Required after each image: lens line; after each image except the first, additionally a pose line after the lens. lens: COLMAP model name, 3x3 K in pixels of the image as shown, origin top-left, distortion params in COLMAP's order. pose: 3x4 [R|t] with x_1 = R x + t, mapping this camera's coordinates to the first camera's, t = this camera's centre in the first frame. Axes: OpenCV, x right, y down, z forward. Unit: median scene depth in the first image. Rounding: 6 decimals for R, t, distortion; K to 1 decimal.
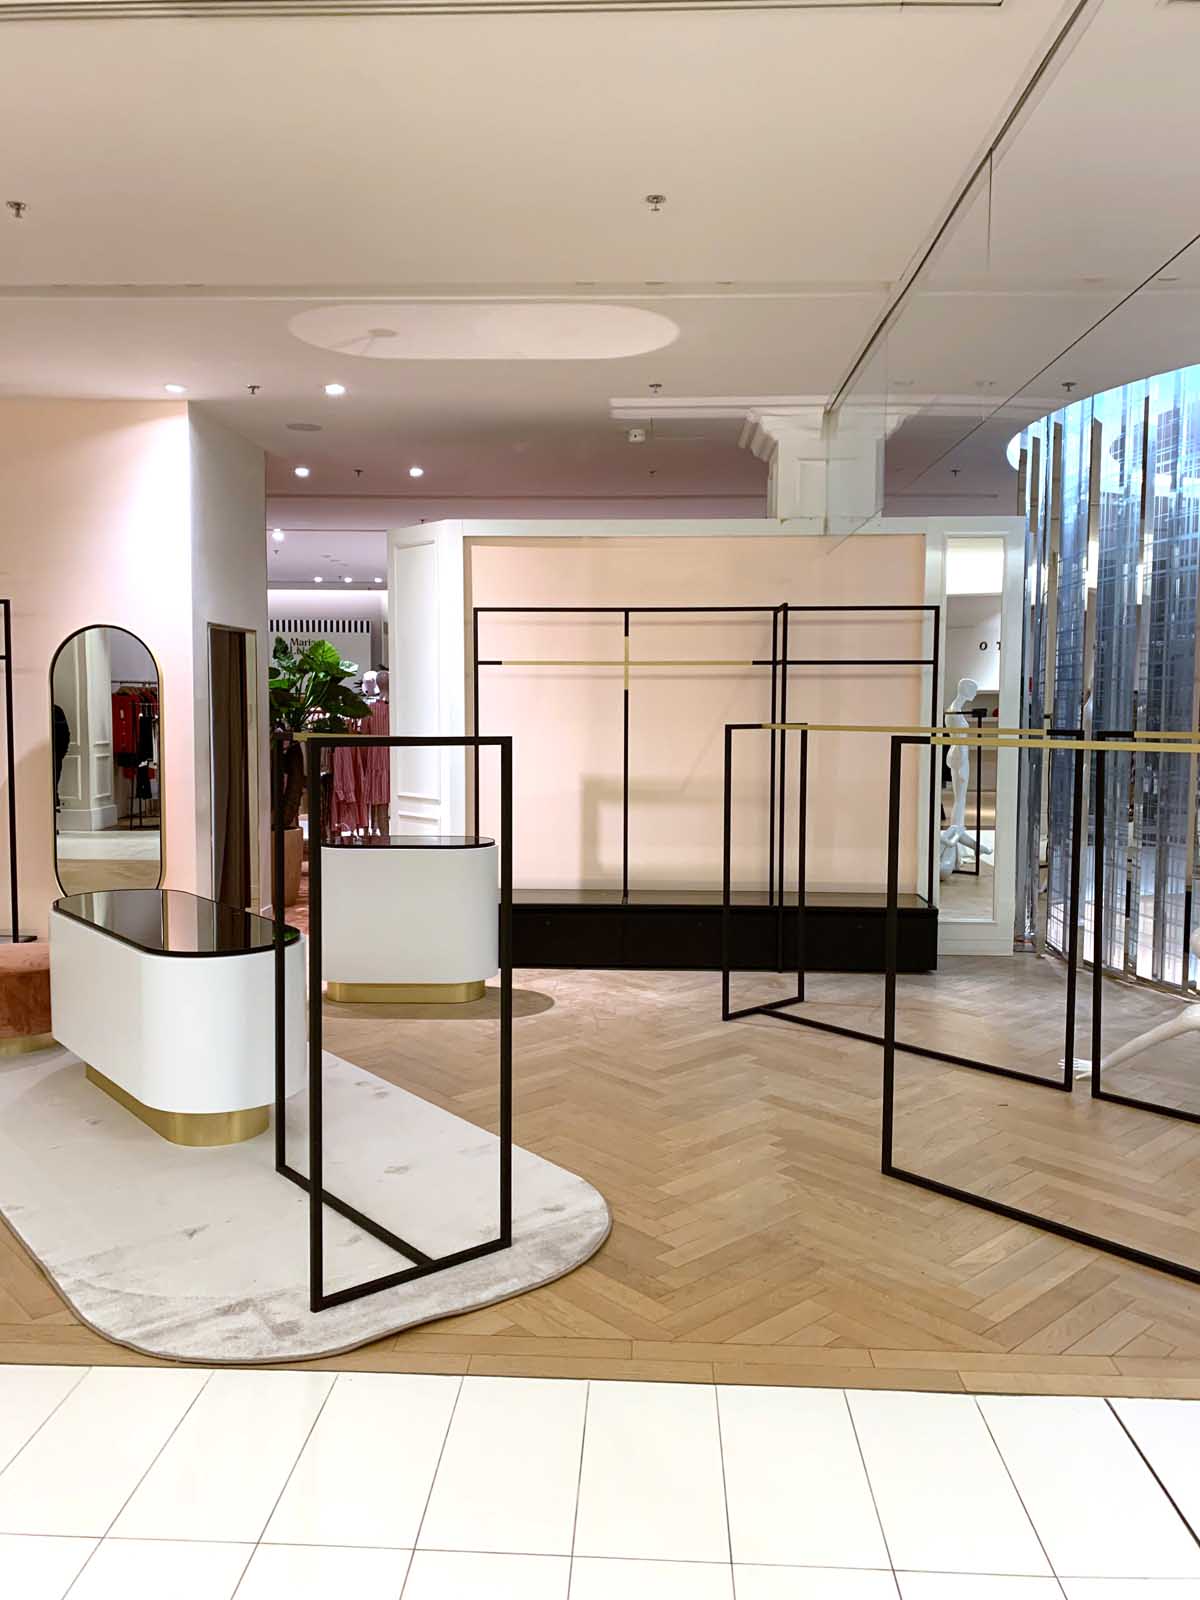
lens RADIAL K [[1209.9, 0, 600.0], [0, 1209.9, 800.0], [0, 0, 1]] dist [0.025888, -0.008210]
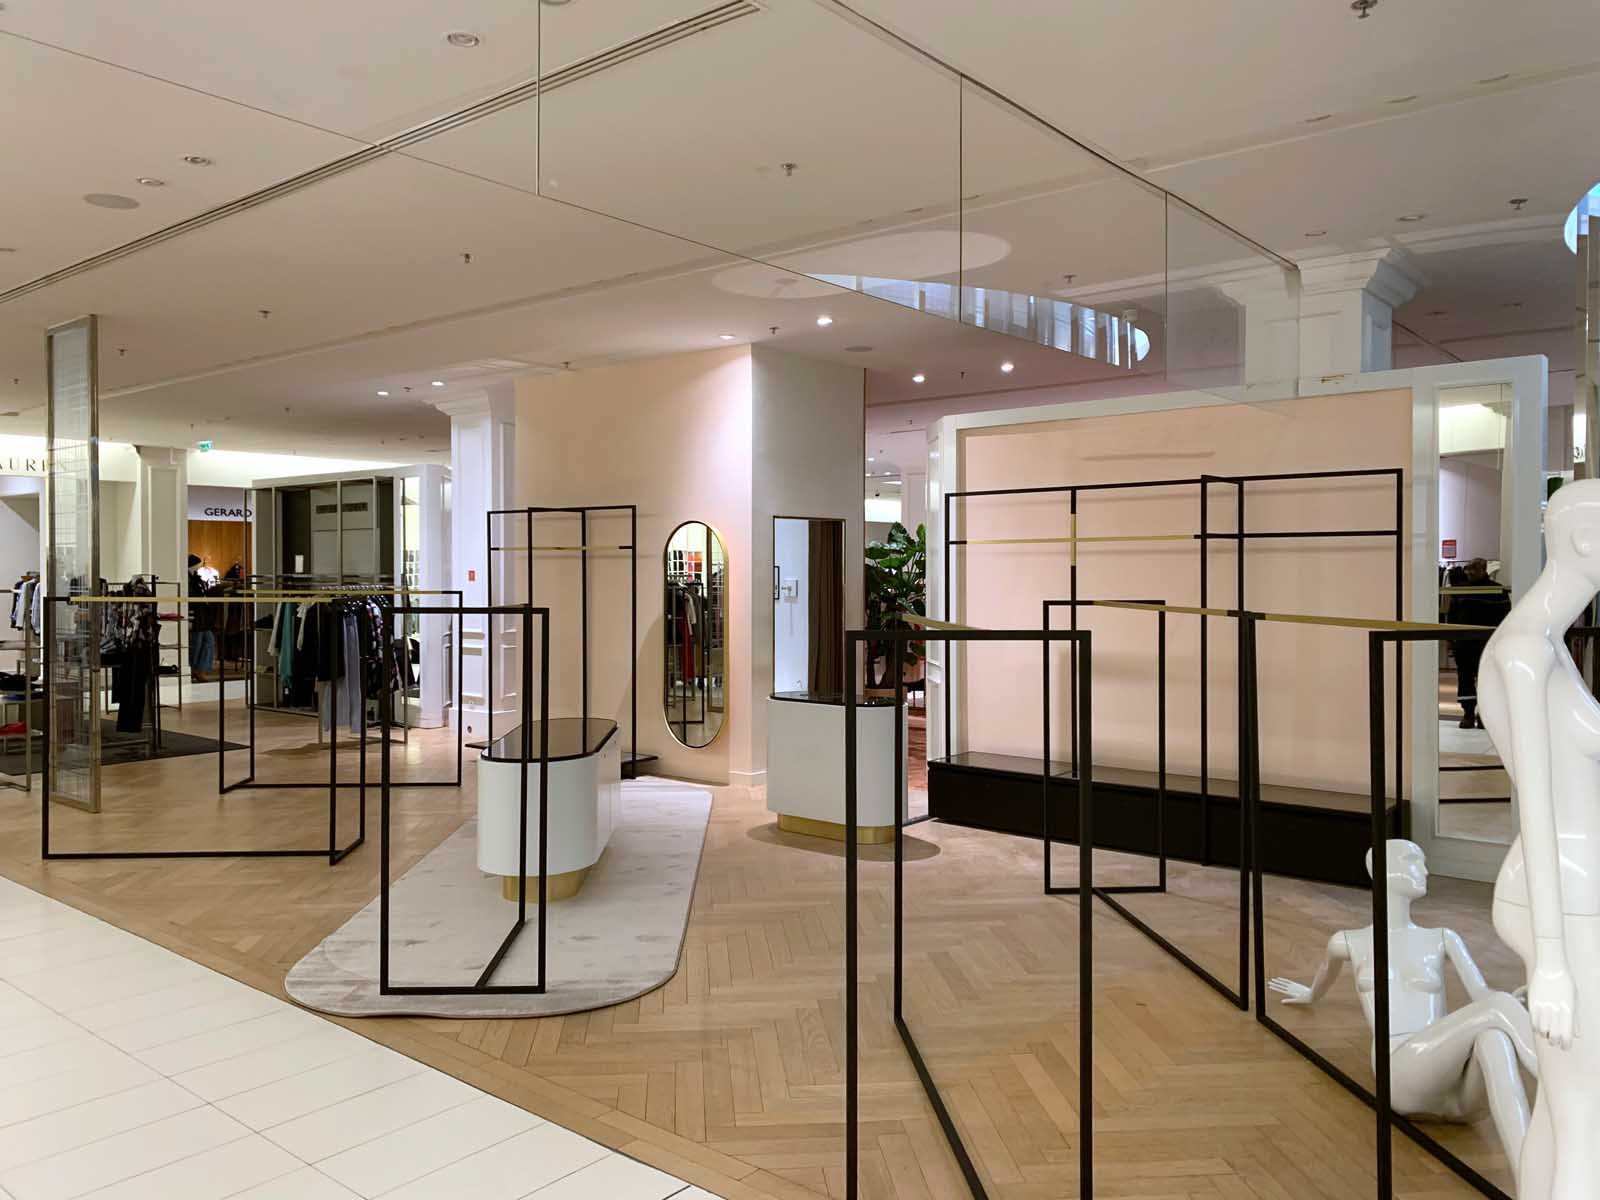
lens RADIAL K [[1205.7, 0, 800.0], [0, 1205.7, 600.0], [0, 0, 1]] dist [0.001315, -0.002401]
pose [[0.798926, 0.007242, -0.601386, 0.563495], [-0.043433, 0.998011, -0.045682, -0.007019], [0.599859, 0.062617, 0.797652, 0.057109]]
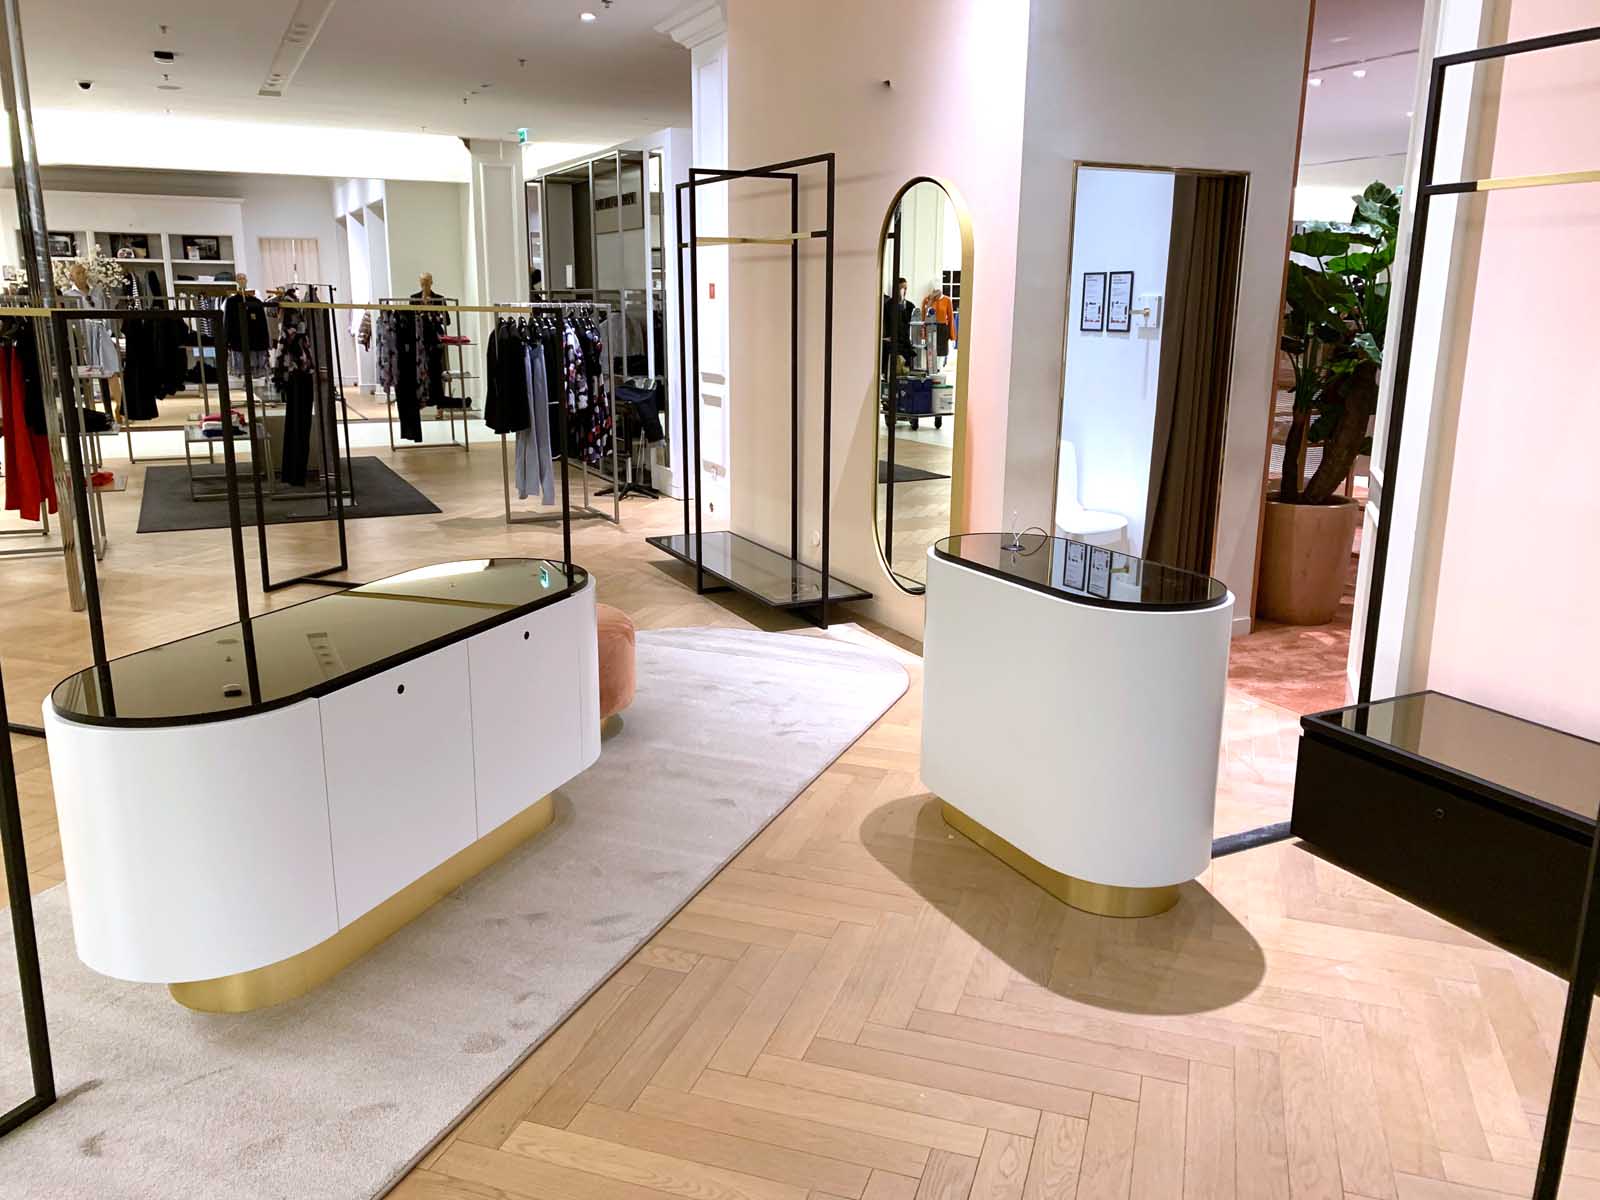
lens RADIAL K [[1209.9, 0, 791.3], [0, 1209.9, 587.3], [0, 0, 1]] dist [0.025888, -0.008210]
pose [[0.470215, 0.200608, -0.859450, 0.247816], [-0.075382, 0.979394, 0.187362, -0.048066], [0.879327, -0.023313, 0.475648, 0.728485]]
